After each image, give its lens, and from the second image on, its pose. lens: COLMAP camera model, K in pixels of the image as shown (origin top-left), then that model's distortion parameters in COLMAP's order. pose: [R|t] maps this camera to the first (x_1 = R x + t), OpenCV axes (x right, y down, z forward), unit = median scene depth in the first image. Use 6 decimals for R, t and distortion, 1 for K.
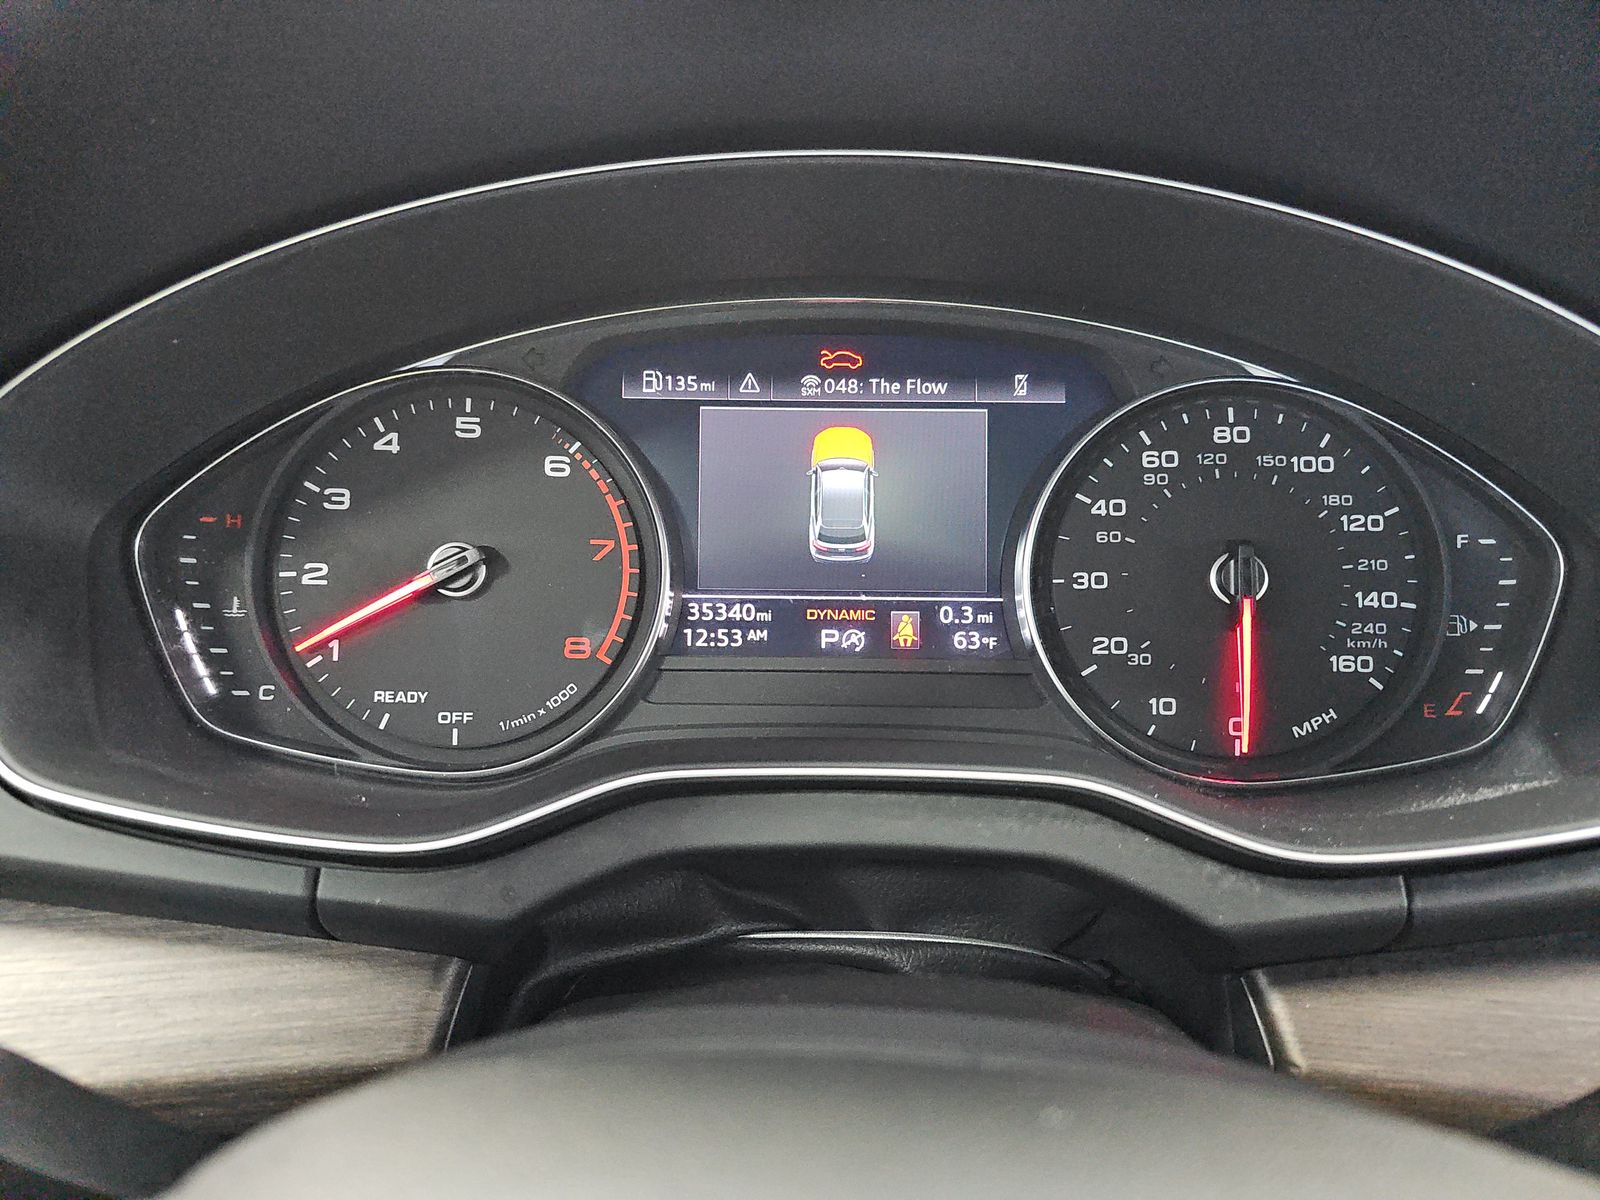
lens RADIAL K [[1071.7, 0, 791.5], [0, 1071.7, 603.2], [0, 0, 1]] dist [0.034183, -0.035087]
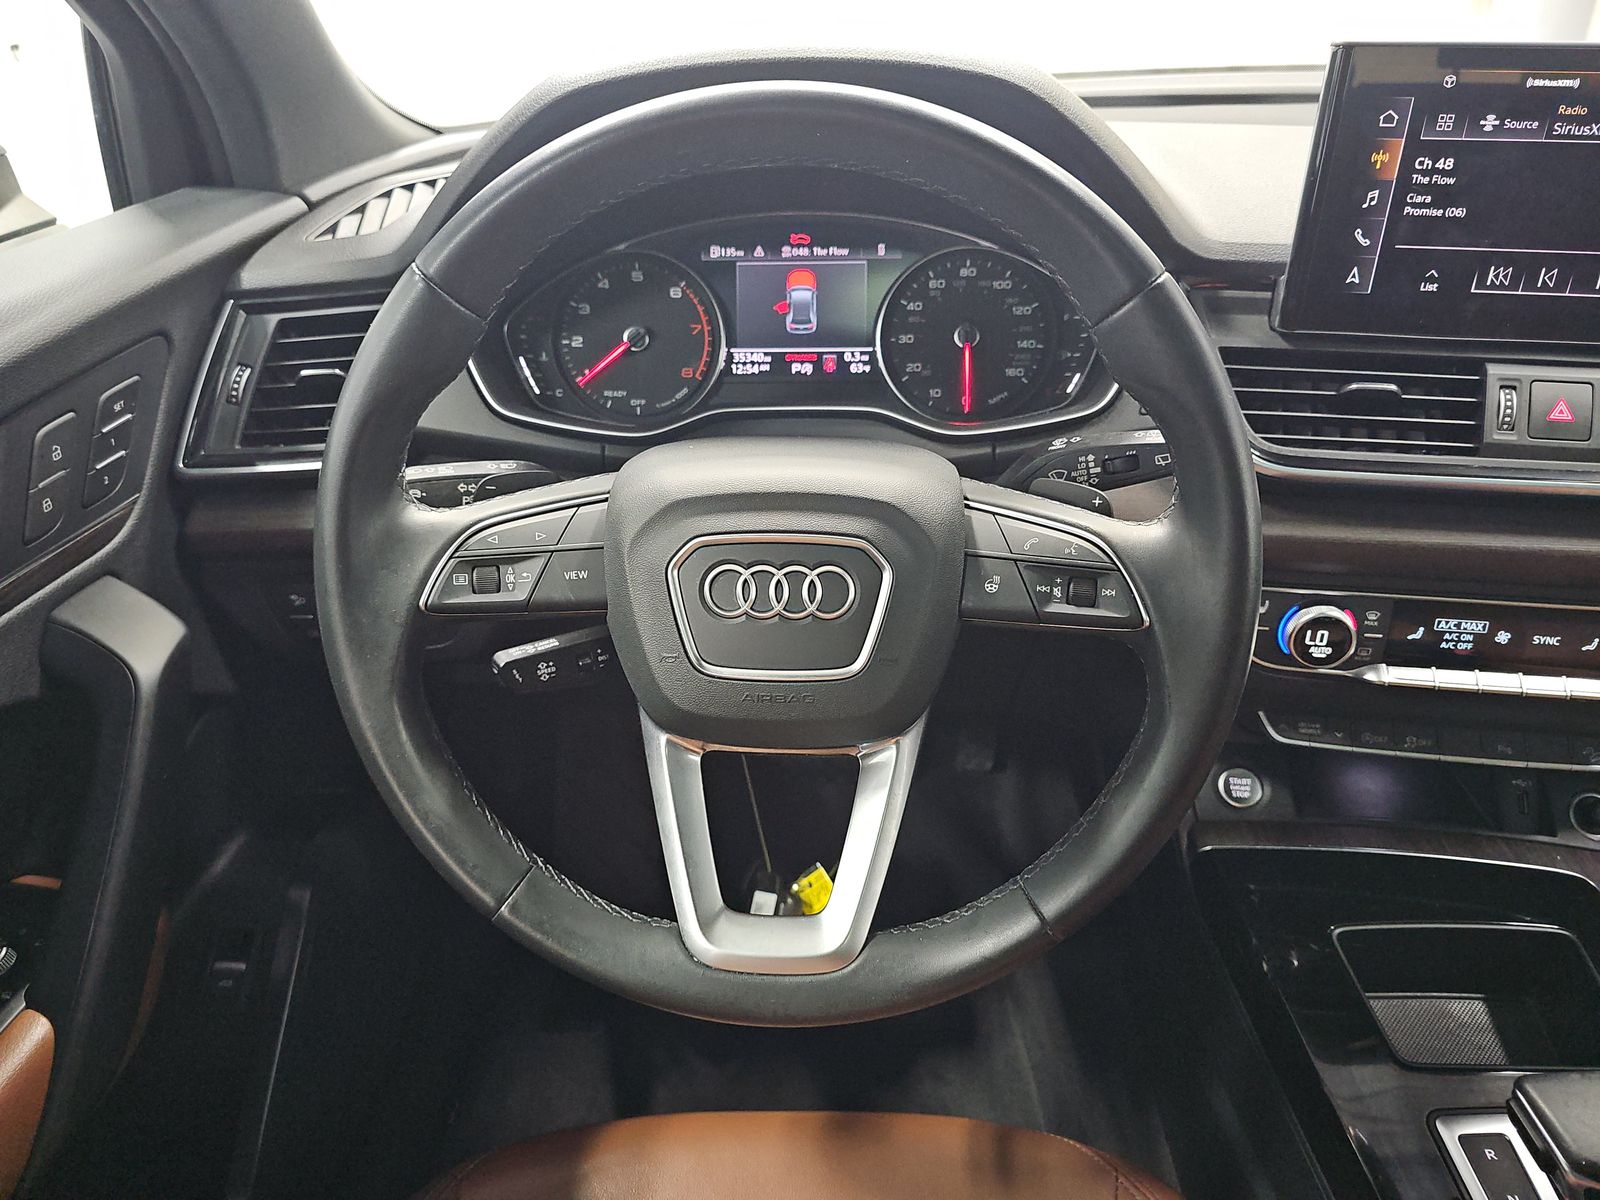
lens RADIAL K [[1071.7, 0, 799.1], [0, 1071.7, 592.2], [0, 0, 1]] dist [0.034183, -0.035087]
pose [[0.999120, -0.009741, -0.040787, 0.134213], [0.016356, 0.986136, 0.165134, 0.129827], [0.038613, -0.165655, 0.985427, -1.361938]]
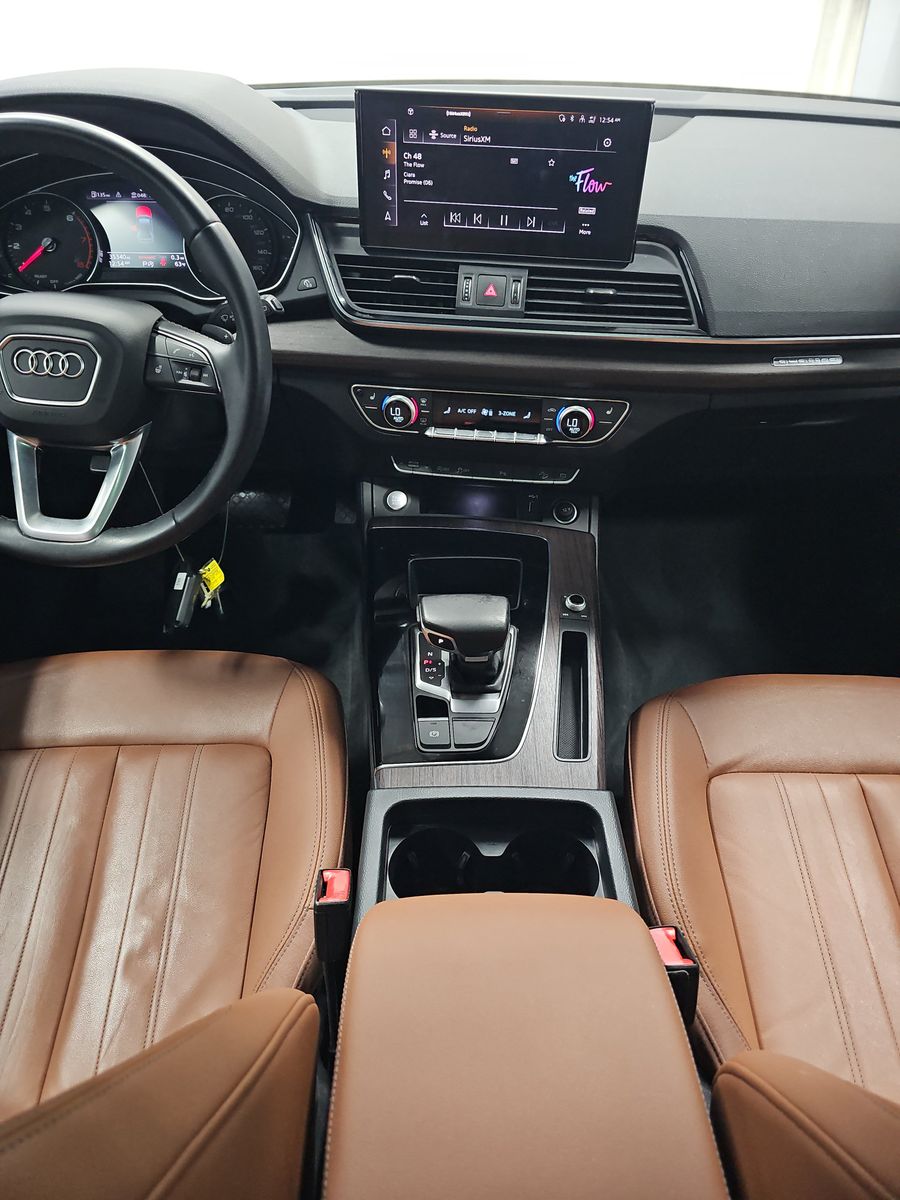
lens RADIAL K [[803.8, 0, 445.7], [0, 803.8, 599.4], [0, 0, 1]] dist [0.034183, -0.035087]
pose [[0.999896, 0.001036, -0.014362, 1.279184], [0.003676, 0.945997, 0.324155, 0.257131], [0.013922, -0.324174, 0.945895, -2.419674]]
